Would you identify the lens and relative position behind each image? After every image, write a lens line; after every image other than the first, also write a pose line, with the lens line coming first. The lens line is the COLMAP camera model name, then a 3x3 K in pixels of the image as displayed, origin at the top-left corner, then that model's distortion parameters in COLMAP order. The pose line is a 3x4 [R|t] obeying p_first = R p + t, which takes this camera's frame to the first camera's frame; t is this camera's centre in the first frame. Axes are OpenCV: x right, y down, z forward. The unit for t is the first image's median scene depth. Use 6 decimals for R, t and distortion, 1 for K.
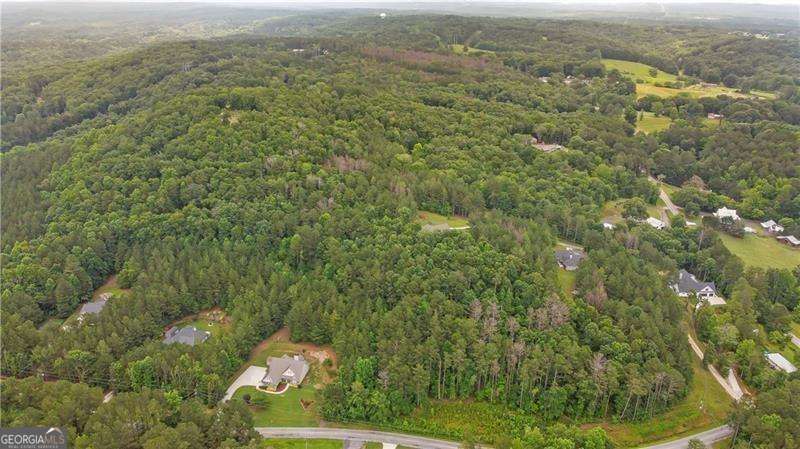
lens RADIAL K [[596.9, 0, 386.7], [0, 596.9, 224.9], [0, 0, 1]] dist [-0.008763, -0.003423]
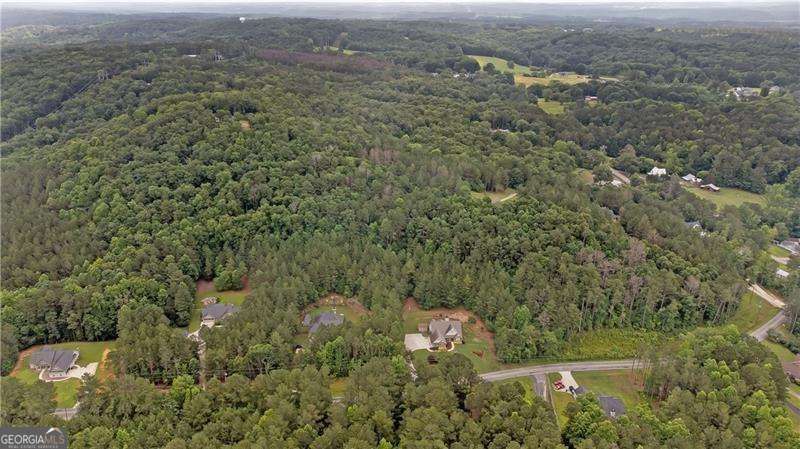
lens RADIAL K [[575.0, 0, 400.0], [0, 575.0, 224.5], [0, 0, 1]] dist [0.024240, 0.000657]
pose [[0.957650, -0.111881, 0.265311, -0.261279], [0.110548, 0.993670, 0.020000, 0.005390], [-0.265869, 0.010176, 0.963955, -0.016646]]
